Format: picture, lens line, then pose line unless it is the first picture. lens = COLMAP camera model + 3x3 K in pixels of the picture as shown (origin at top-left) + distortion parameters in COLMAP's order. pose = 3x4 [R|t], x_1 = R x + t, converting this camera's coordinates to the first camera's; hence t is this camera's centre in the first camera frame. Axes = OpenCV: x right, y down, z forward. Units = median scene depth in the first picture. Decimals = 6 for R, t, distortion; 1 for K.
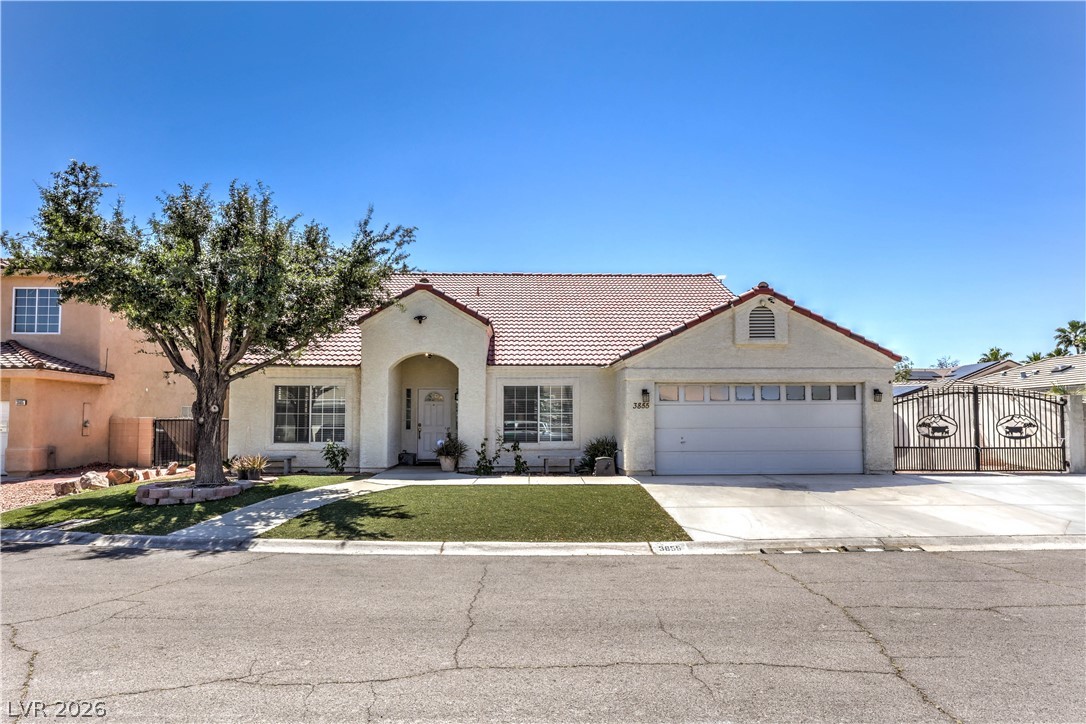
lens RADIAL K [[670.9, 0, 533.7], [0, 670.9, 368.4], [0, 0, 1]] dist [0.006255, 0.003369]
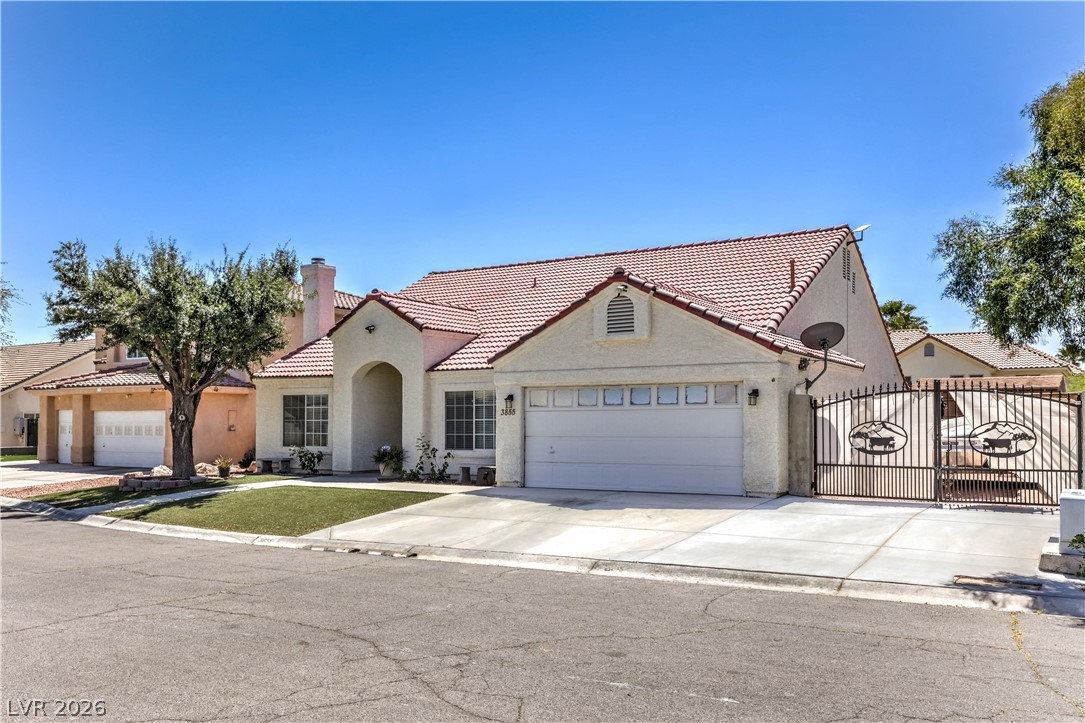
lens RADIAL K [[905.3, 0, 545.9], [0, 905.3, 364.3], [0, 0, 1]] dist [0.007955, 0.001788]
pose [[0.834324, -0.034606, -0.550187, 0.843879], [0.042585, 0.999091, 0.001737, -0.010047], [0.549627, -0.024879, 0.835040, -0.019084]]
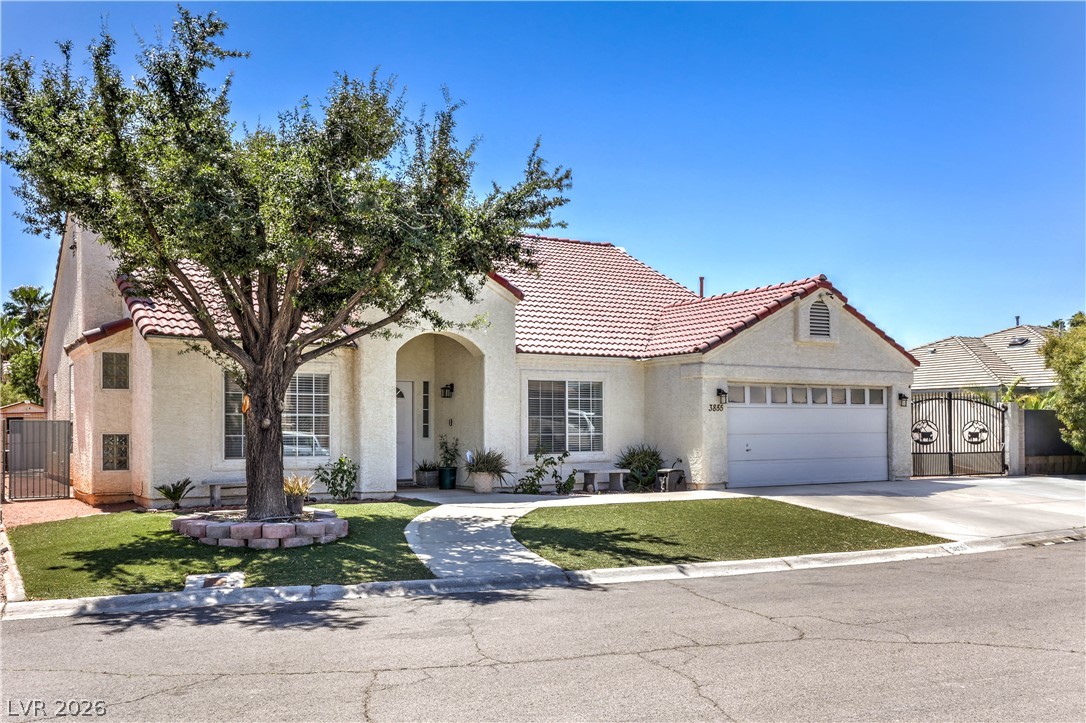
lens RADIAL K [[1004.0, 0, 546.2], [0, 1004.0, 363.3], [0, 0, 1]] dist [0.024738, 0.000000]
pose [[0.861444, 0.033228, 0.506764, -0.637710], [-0.038775, 0.999248, 0.000394, 0.006166], [-0.506370, -0.019989, 0.862085, 0.004071]]
